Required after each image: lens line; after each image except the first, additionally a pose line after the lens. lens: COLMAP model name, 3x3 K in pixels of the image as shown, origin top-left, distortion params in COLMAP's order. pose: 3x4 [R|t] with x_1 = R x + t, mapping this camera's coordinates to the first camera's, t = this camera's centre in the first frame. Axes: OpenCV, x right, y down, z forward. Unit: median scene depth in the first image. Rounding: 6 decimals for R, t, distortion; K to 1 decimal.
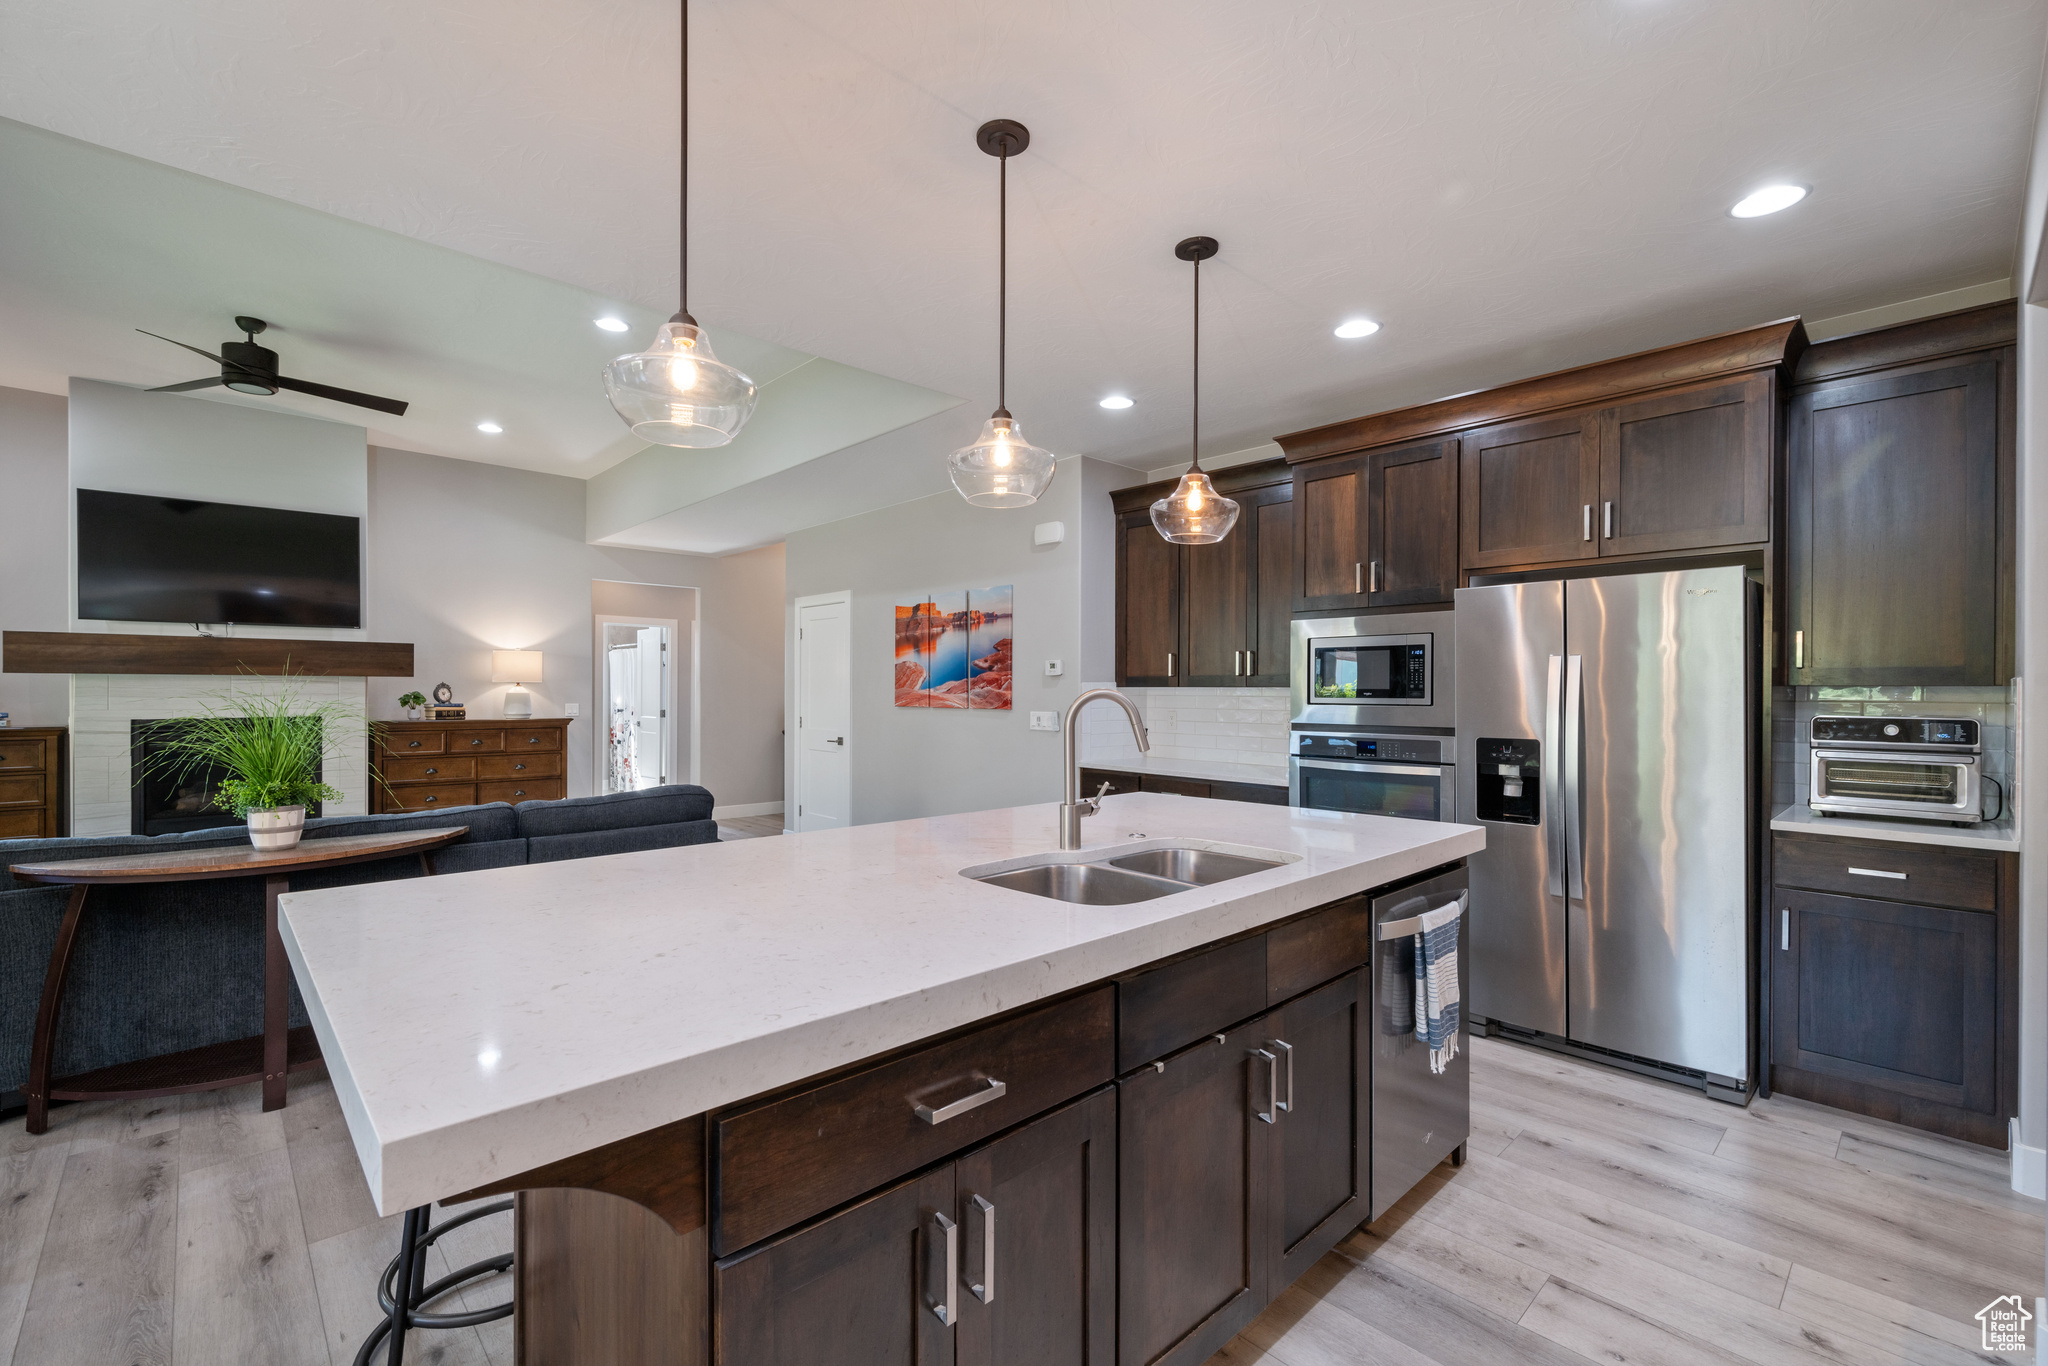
lens RADIAL K [[871.0, 0, 1014.3], [0, 871.0, 693.1], [0, 0, 1]] dist [-0.008556, 0.000038]
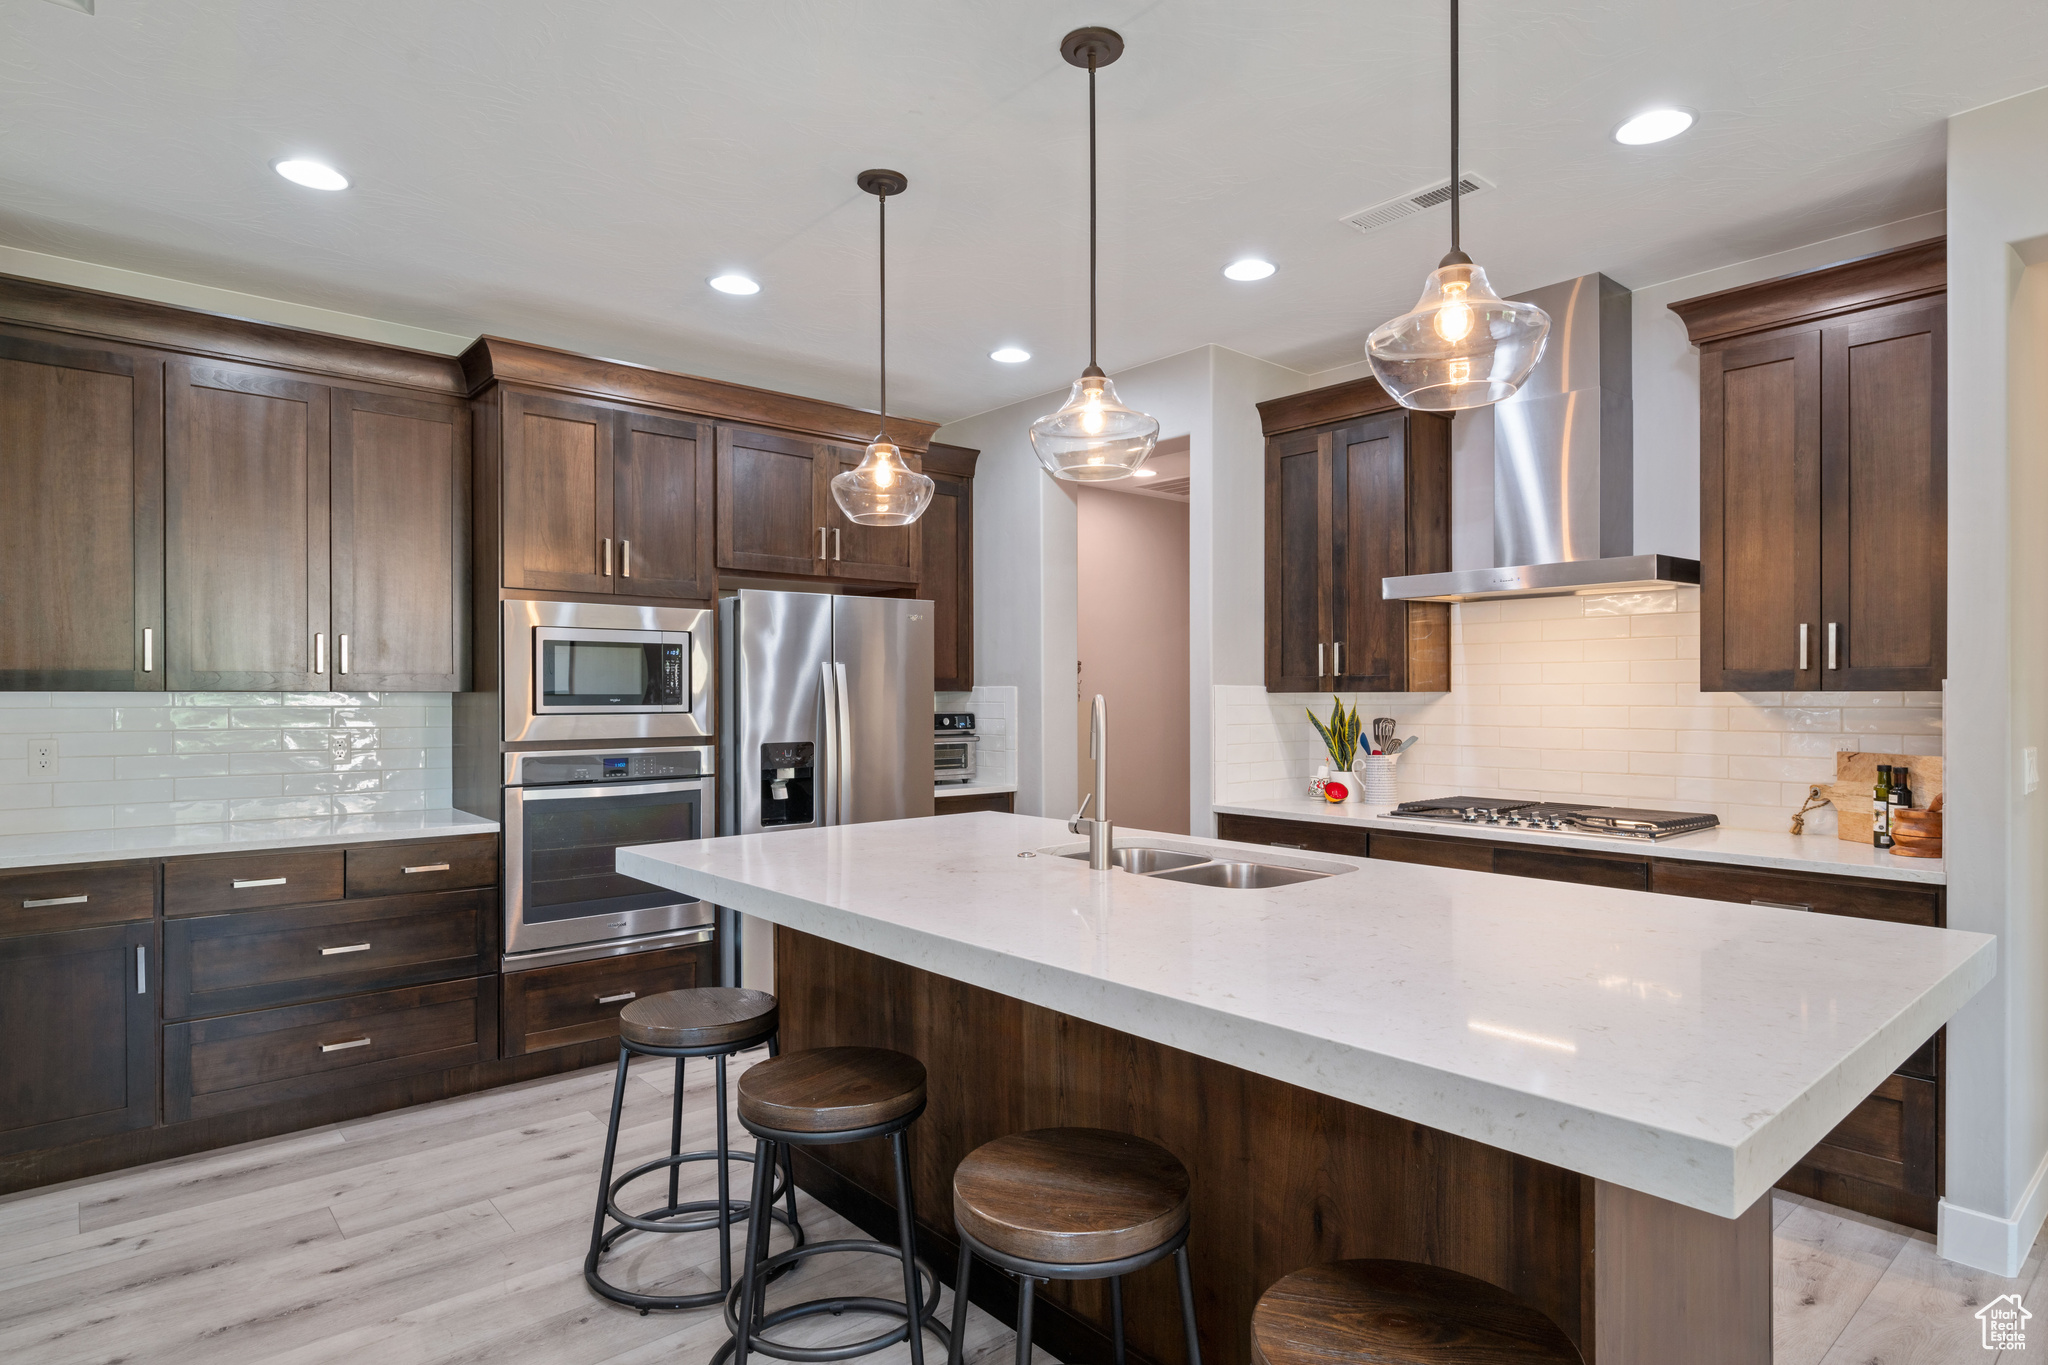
lens RADIAL K [[1099.8, 0, 1038.5], [0, 1099.8, 696.3], [0, 0, 1]] dist [-0.002966, 0.002520]
pose [[0.027534, -0.004670, 0.999610, -0.430278], [0.006343, 0.999970, 0.004497, -0.003539], [-0.999601, 0.006217, 0.027563, 0.401763]]
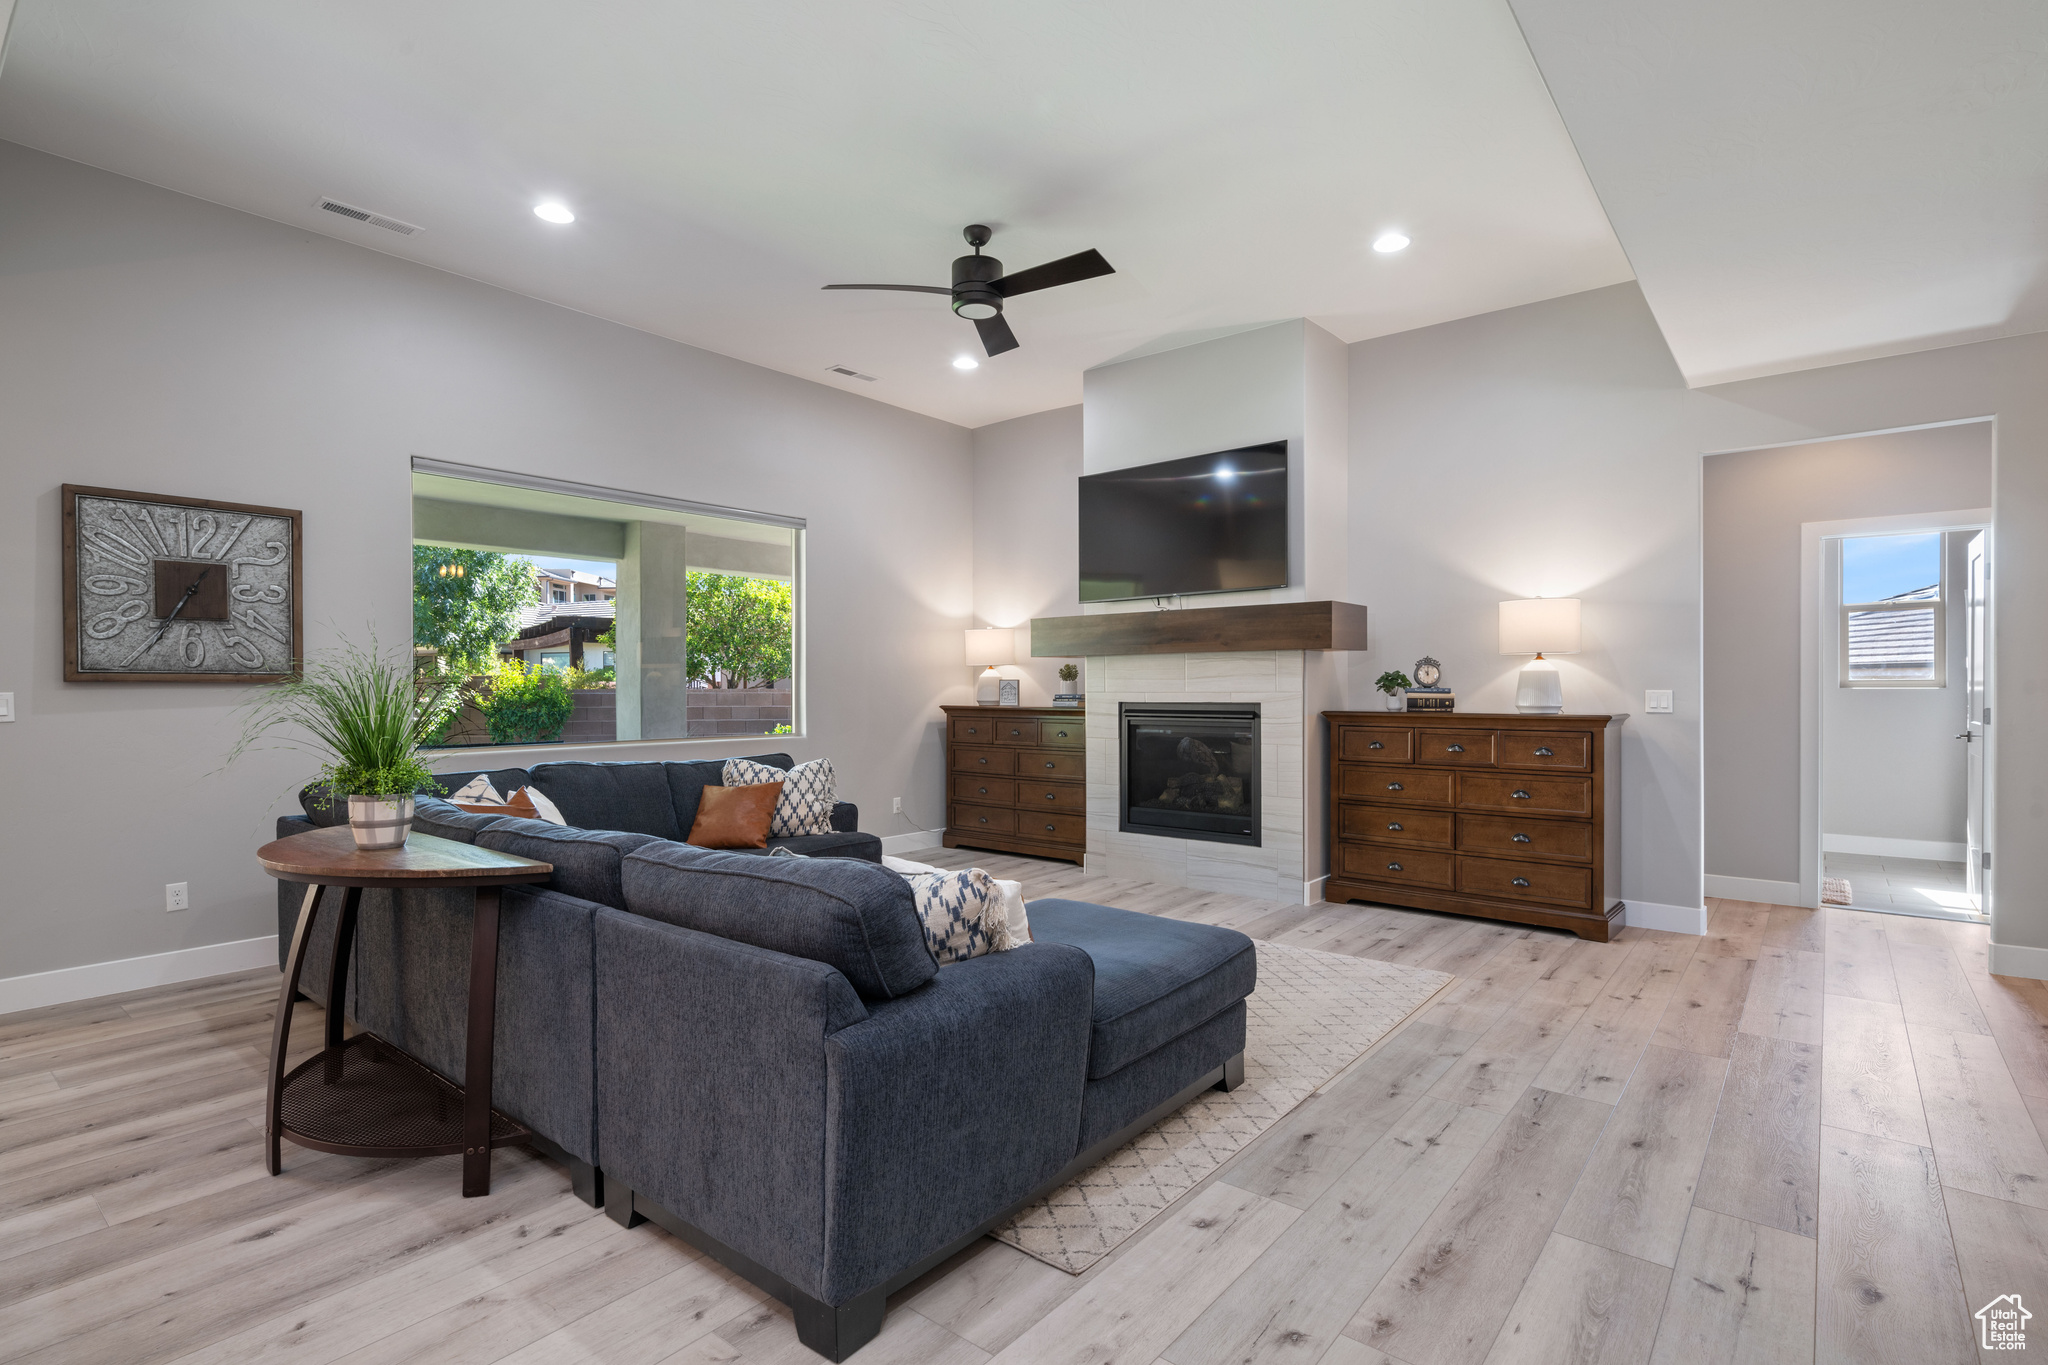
lens RADIAL K [[985.7, 0, 1026.8], [0, 985.7, 684.3], [0, 0, 1]] dist [0.000974, 0.000776]
pose [[0.139348, -0.003953, -0.990236, 0.074990], [-0.000756, 0.999991, -0.004098, 0.017054], [0.990243, 0.001320, 0.139344, 0.791571]]
